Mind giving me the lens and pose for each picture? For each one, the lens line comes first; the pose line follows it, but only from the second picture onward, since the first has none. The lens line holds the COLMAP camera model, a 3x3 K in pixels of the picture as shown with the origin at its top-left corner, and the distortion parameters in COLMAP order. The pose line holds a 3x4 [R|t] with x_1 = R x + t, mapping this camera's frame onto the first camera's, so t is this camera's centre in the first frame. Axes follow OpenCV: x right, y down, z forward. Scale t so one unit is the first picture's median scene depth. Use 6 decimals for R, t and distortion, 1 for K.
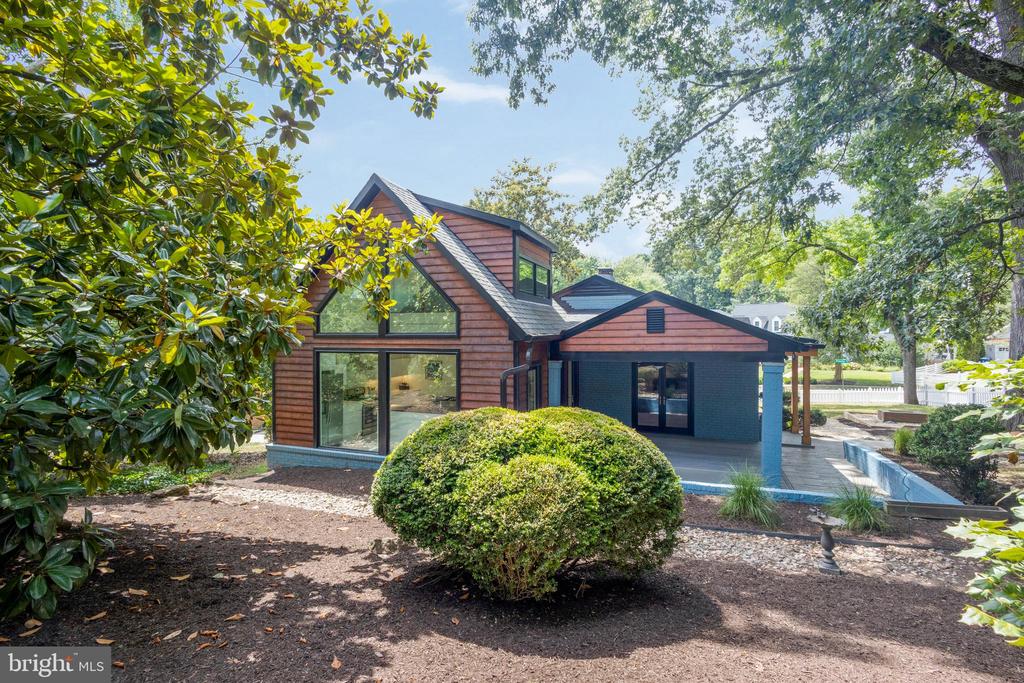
lens RADIAL K [[483.3, 0, 514.8], [0, 483.3, 339.6], [0, 0, 1]] dist [0.006646, 0.000375]
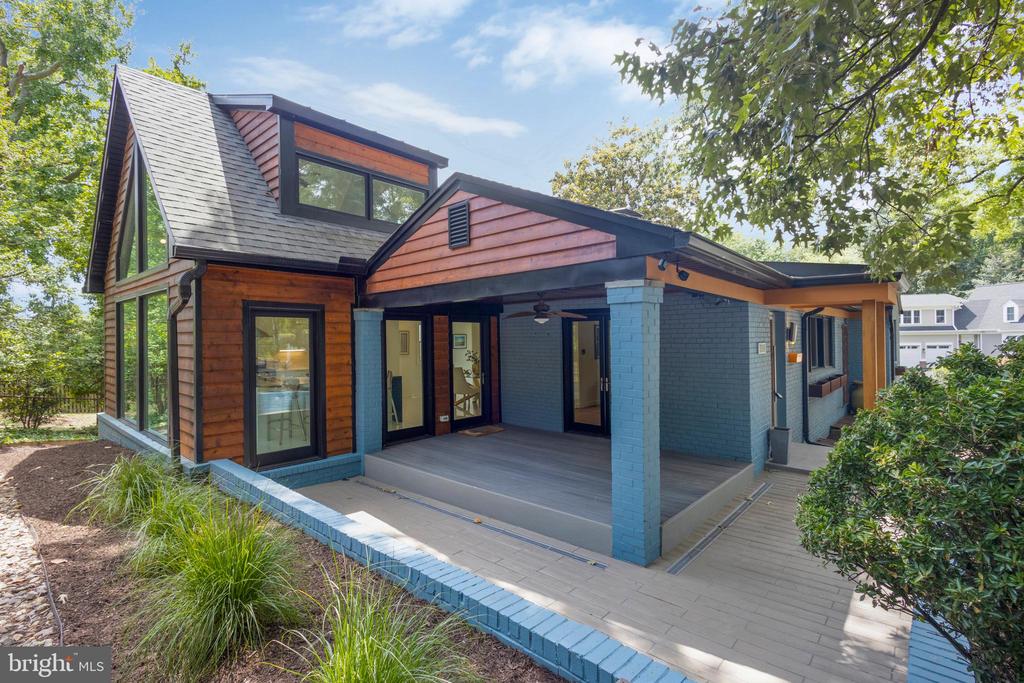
lens RADIAL K [[483.3, 0, 513.1], [0, 483.3, 345.1], [0, 0, 1]] dist [0.006646, 0.000375]
pose [[0.932945, -0.000141, -0.360020, 0.530742], [0.001616, 0.999991, 0.003796, 0.093956], [0.360016, -0.004123, 0.932937, 0.472941]]
